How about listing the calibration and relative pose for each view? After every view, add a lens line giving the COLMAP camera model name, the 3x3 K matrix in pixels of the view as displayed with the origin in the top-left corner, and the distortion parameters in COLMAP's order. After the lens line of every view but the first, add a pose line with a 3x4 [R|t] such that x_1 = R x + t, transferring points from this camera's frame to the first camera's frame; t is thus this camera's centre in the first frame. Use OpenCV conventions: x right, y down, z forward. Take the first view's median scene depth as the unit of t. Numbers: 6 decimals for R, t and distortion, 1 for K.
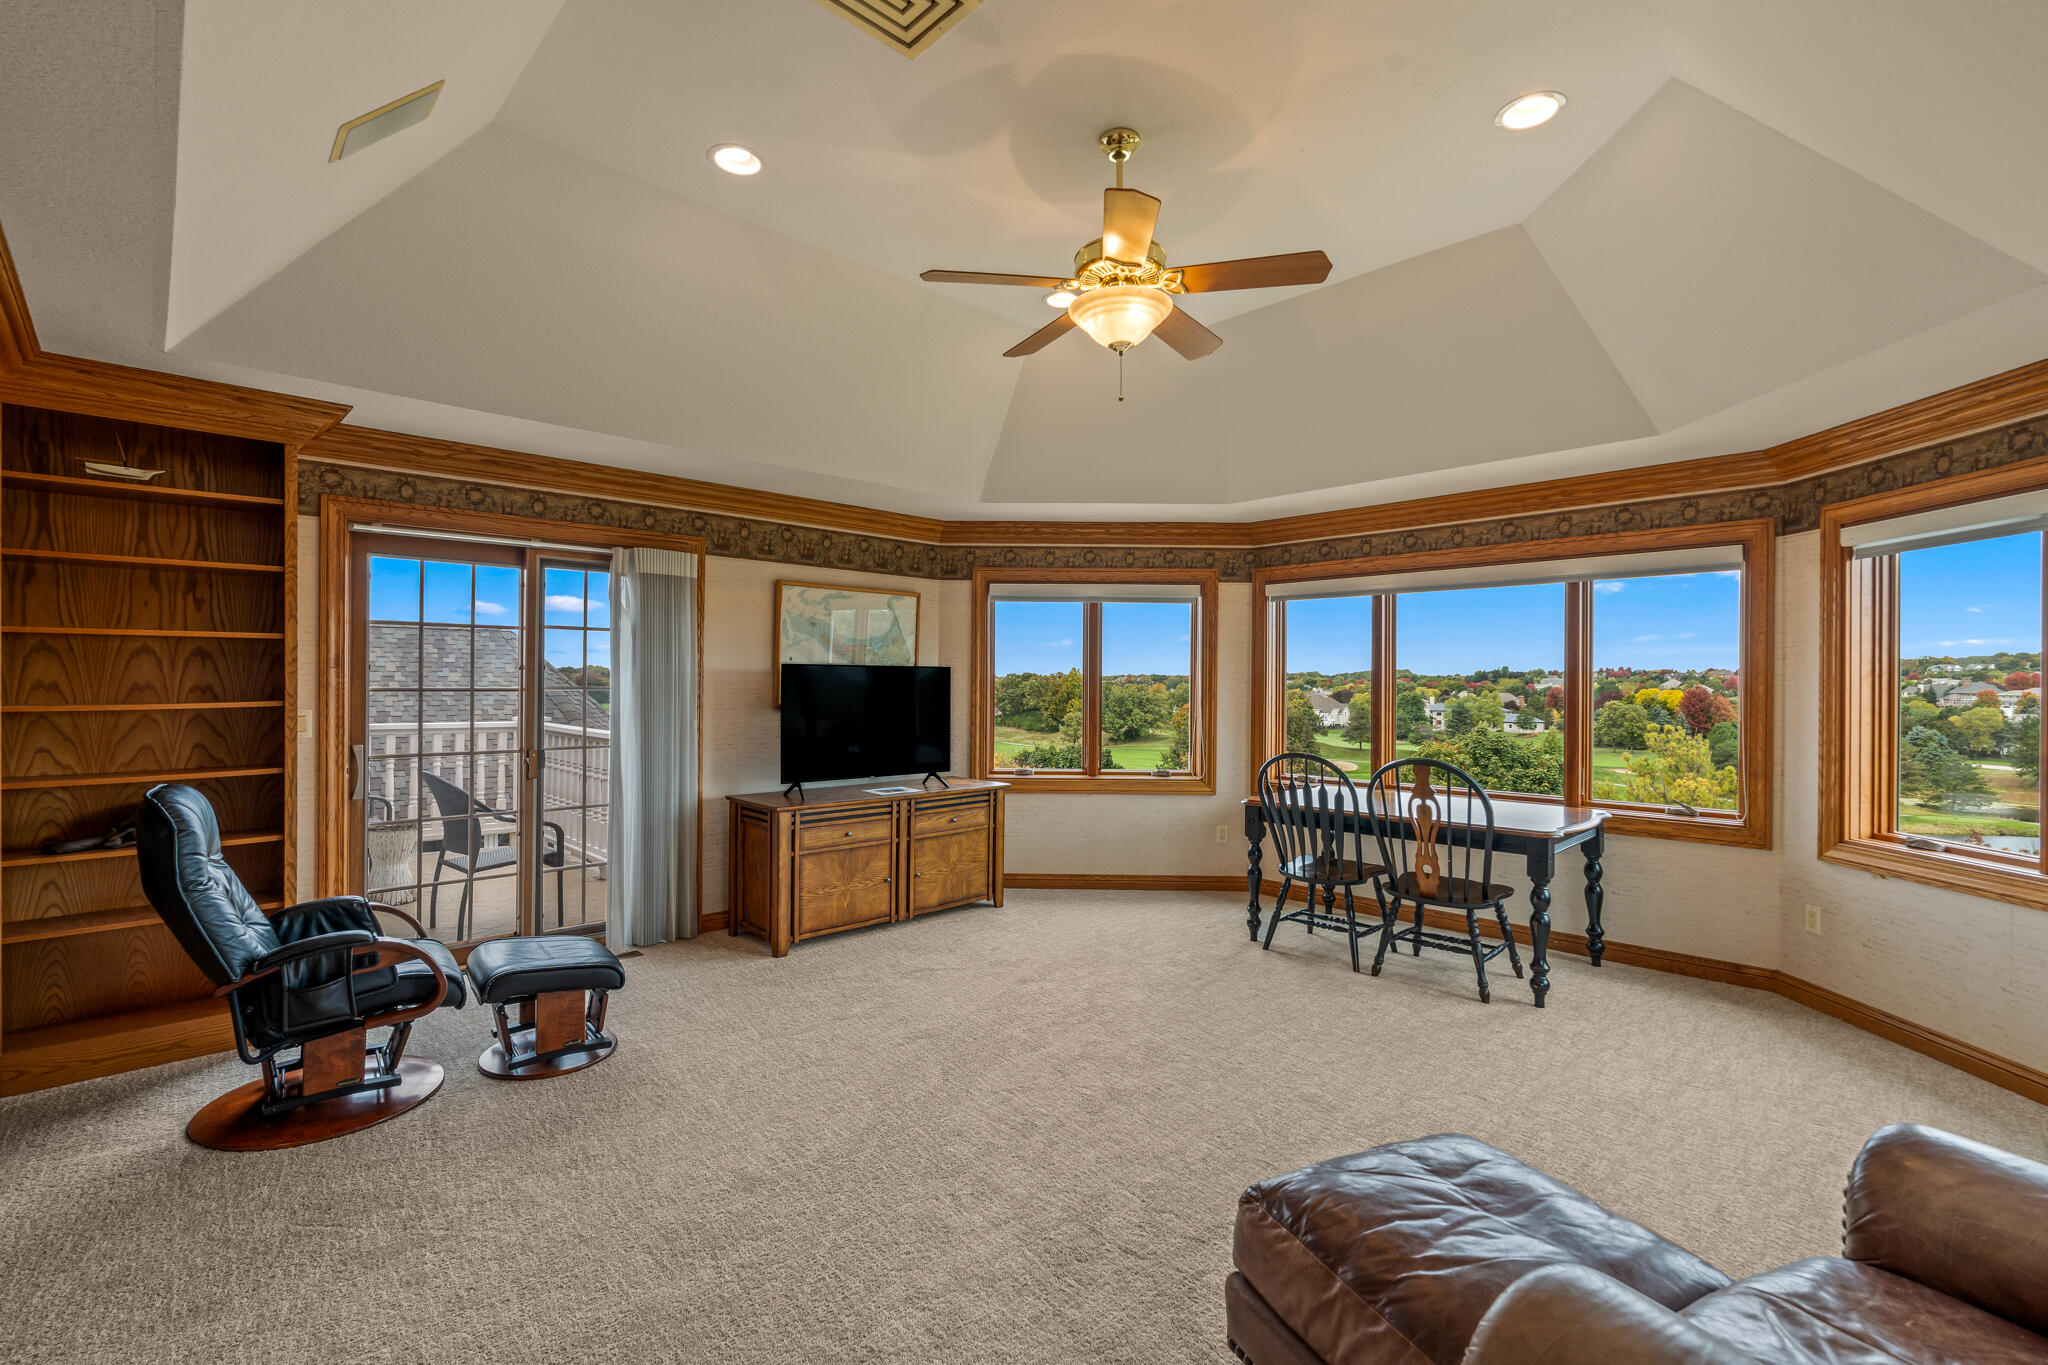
lens RADIAL K [[909.4, 0, 1024.3], [0, 909.4, 680.4], [0, 0, 1]] dist [0.002627, -0.000370]
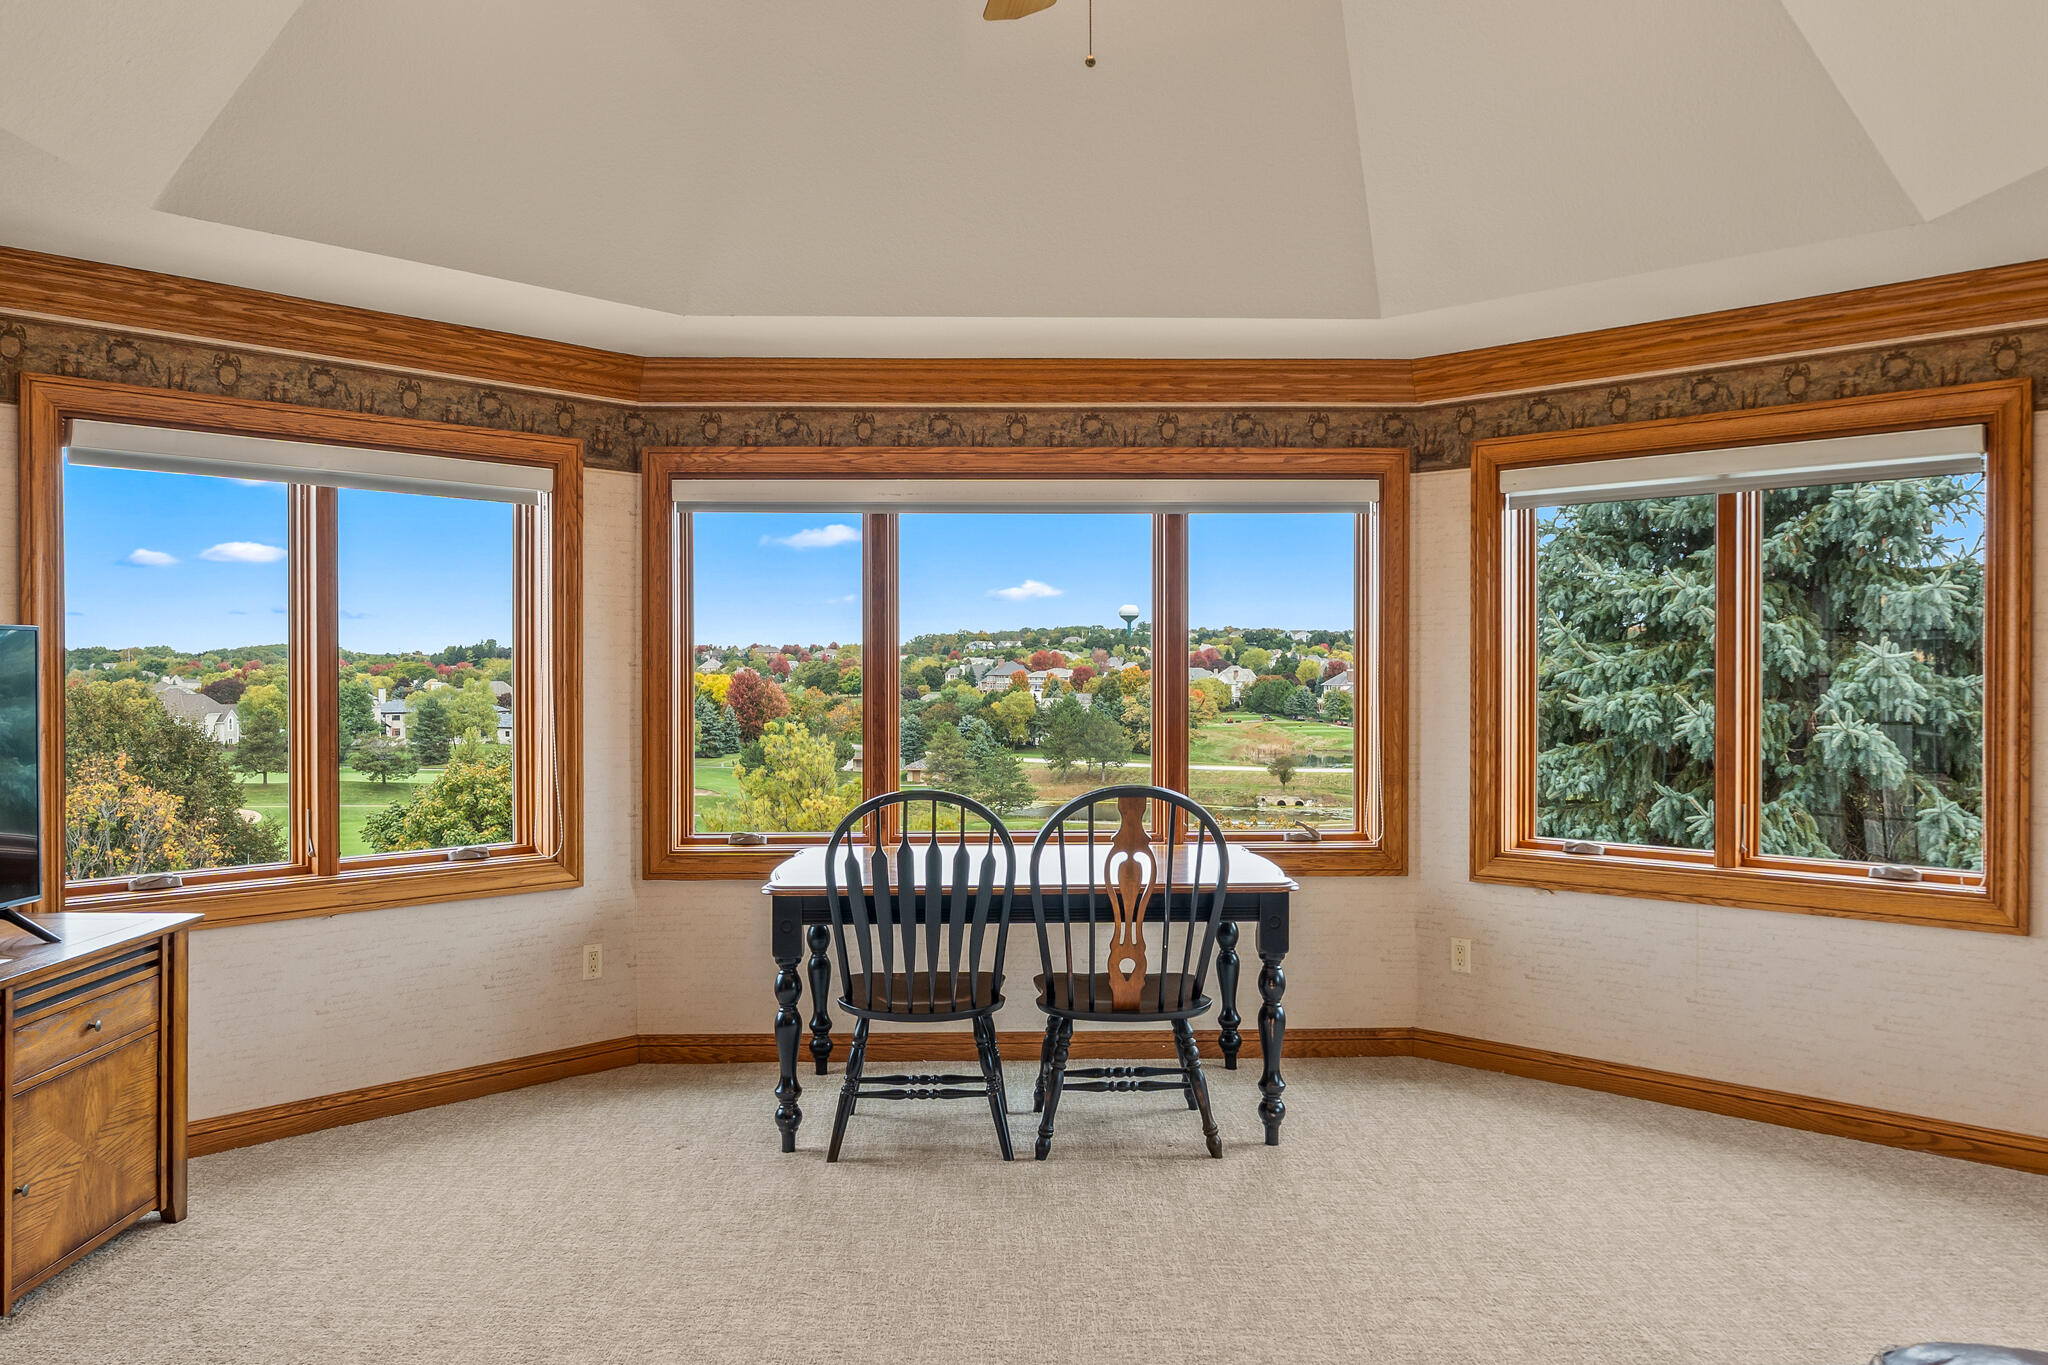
lens RADIAL K [[1542.2, 0, 1024.5], [0, 1542.2, 679.3], [0, 0, 1]] dist [-0.009638, 0.006789]
pose [[0.676429, -0.011562, 0.736417, -0.310811], [0.003422, 0.999915, 0.012556, 0.000743], [-0.736500, -0.005973, 0.676411, 0.293189]]
